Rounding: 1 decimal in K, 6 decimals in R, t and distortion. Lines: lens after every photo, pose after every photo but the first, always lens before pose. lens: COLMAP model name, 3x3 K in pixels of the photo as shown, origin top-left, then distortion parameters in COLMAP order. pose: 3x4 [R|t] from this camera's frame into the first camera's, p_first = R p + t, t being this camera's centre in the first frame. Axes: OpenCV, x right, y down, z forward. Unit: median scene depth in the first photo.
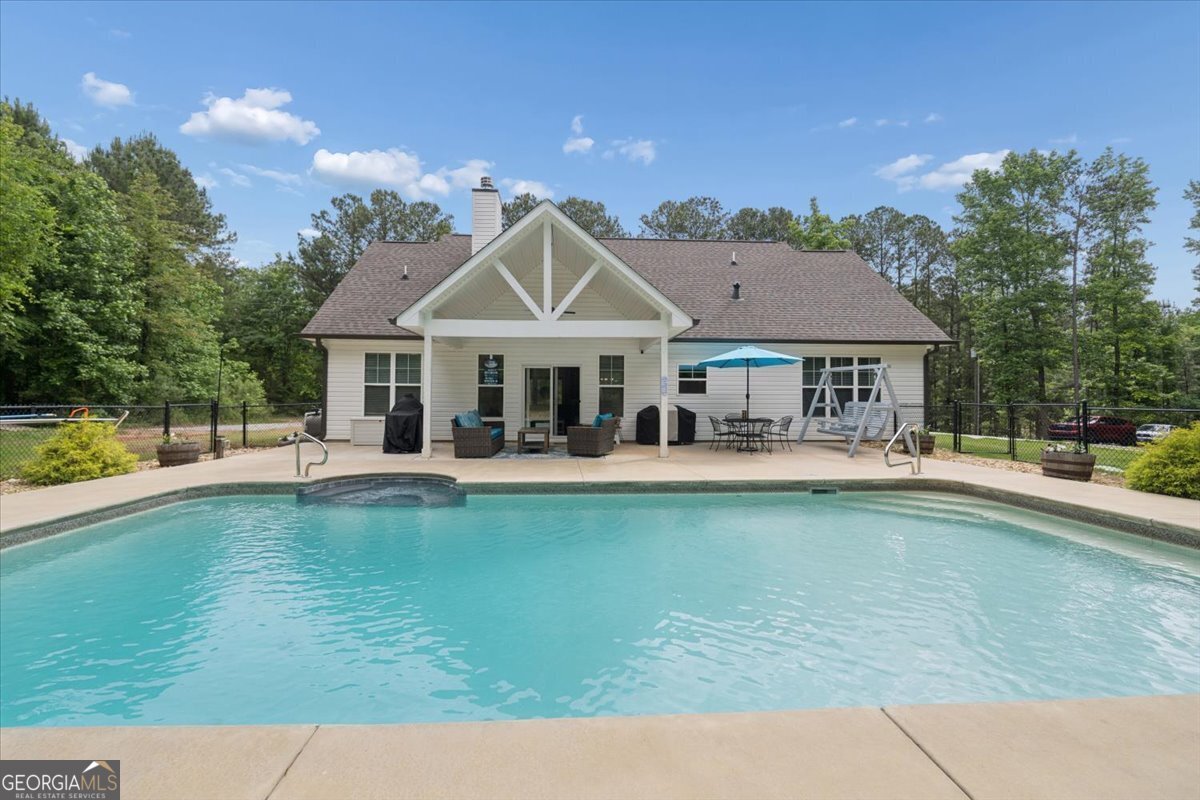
lens RADIAL K [[490.2, 0, 600.2], [0, 490.2, 385.6], [0, 0, 1]] dist [-0.020220, -0.000030]
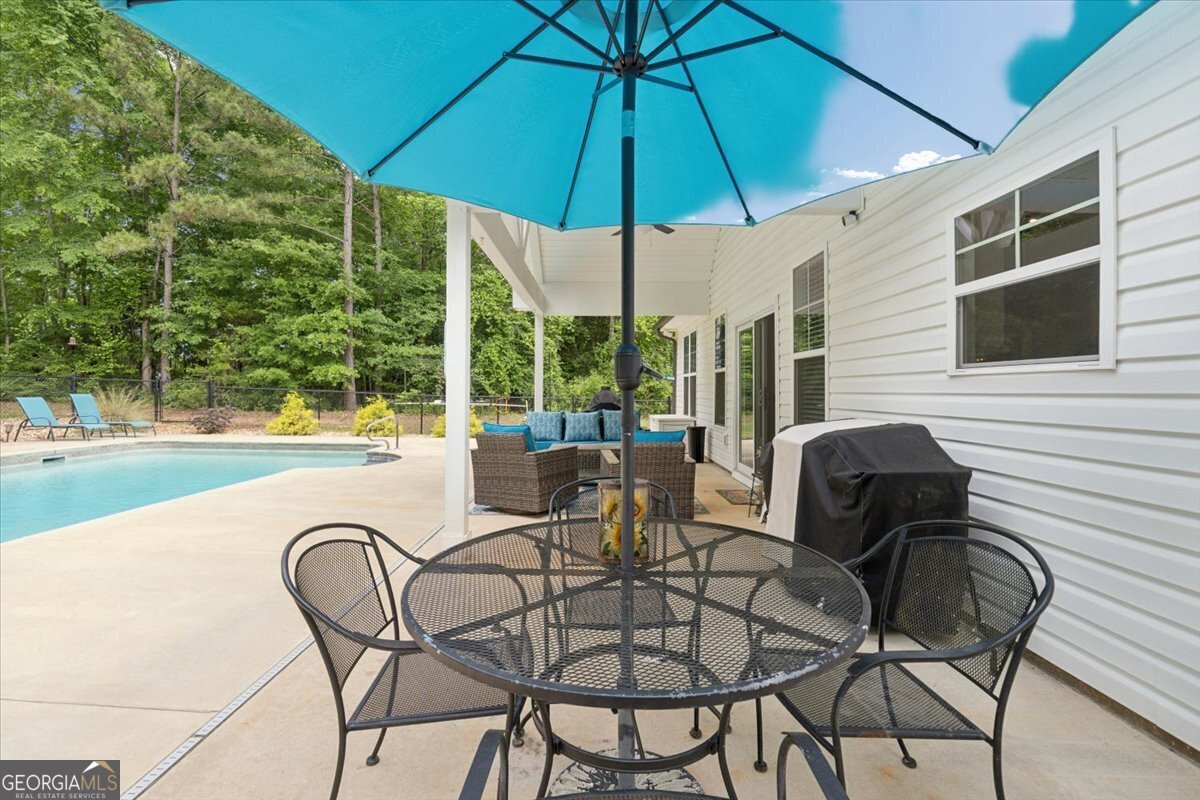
lens RADIAL K [[497.5, 0, 590.9], [0, 497.5, 394.9], [0, 0, 1]] dist [-0.012167, -0.000067]
pose [[-0.072462, 0.000000, -0.997371, 0.365567], [0.014511, 0.999894, -0.001054, 0.025399], [0.997266, -0.014549, -0.072454, 0.871388]]
